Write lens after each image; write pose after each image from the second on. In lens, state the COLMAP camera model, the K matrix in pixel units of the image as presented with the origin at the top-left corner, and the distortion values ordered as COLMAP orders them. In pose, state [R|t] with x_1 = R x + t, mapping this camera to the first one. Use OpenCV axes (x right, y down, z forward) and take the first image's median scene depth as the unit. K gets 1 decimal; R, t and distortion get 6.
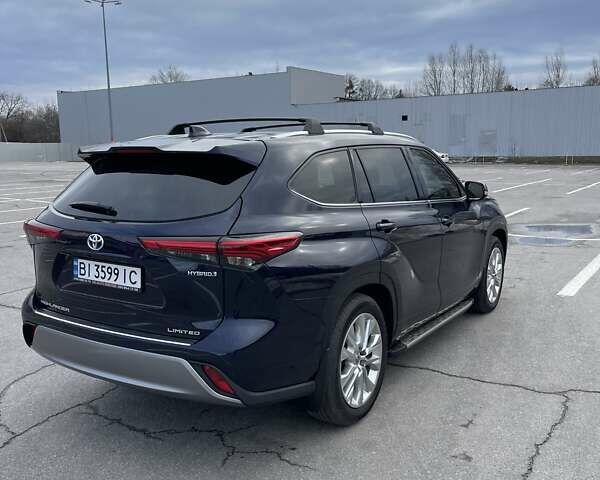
lens RADIAL K [[615.4, 0, 293.7], [0, 615.4, 239.6], [0, 0, 1]] dist [0.051846, -0.029301]
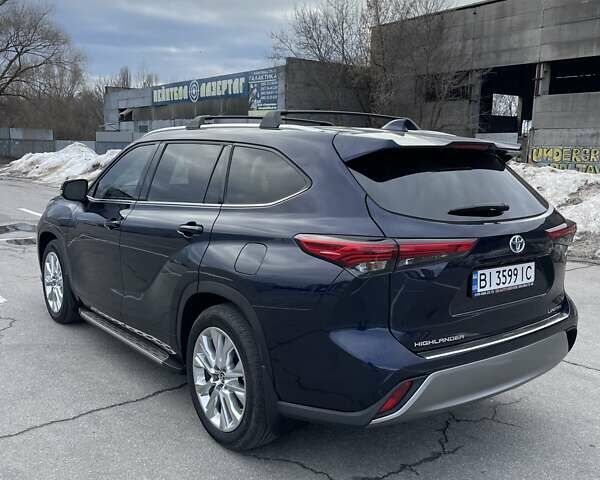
lens RADIAL K [[615.4, 0, 293.7], [0, 615.4, 239.6], [0, 0, 1]] dist [0.051846, -0.029301]
pose [[0.321971, -0.123663, 0.938639, -1.252571], [0.120552, 0.988718, 0.088909, -0.121046], [-0.939043, 0.084528, 0.333246, 0.966015]]
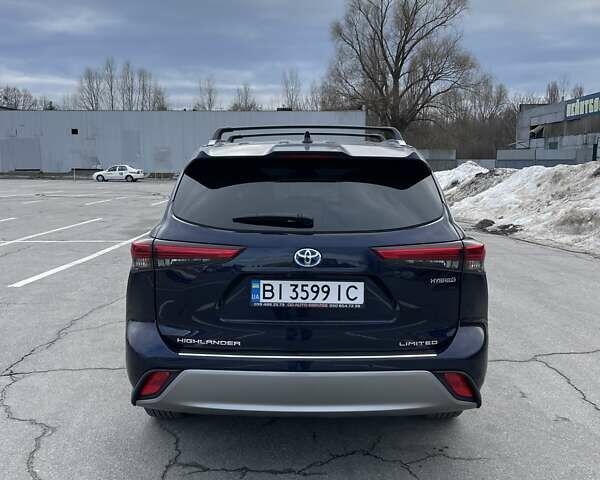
lens RADIAL K [[615.4, 0, 293.7], [0, 615.4, 239.6], [0, 0, 1]] dist [0.051846, -0.029301]
pose [[0.843798, -0.053579, 0.533979, -0.772101], [0.067636, 0.997687, -0.006772, -0.016403], [-0.532381, 0.041830, 0.845470, 0.259594]]
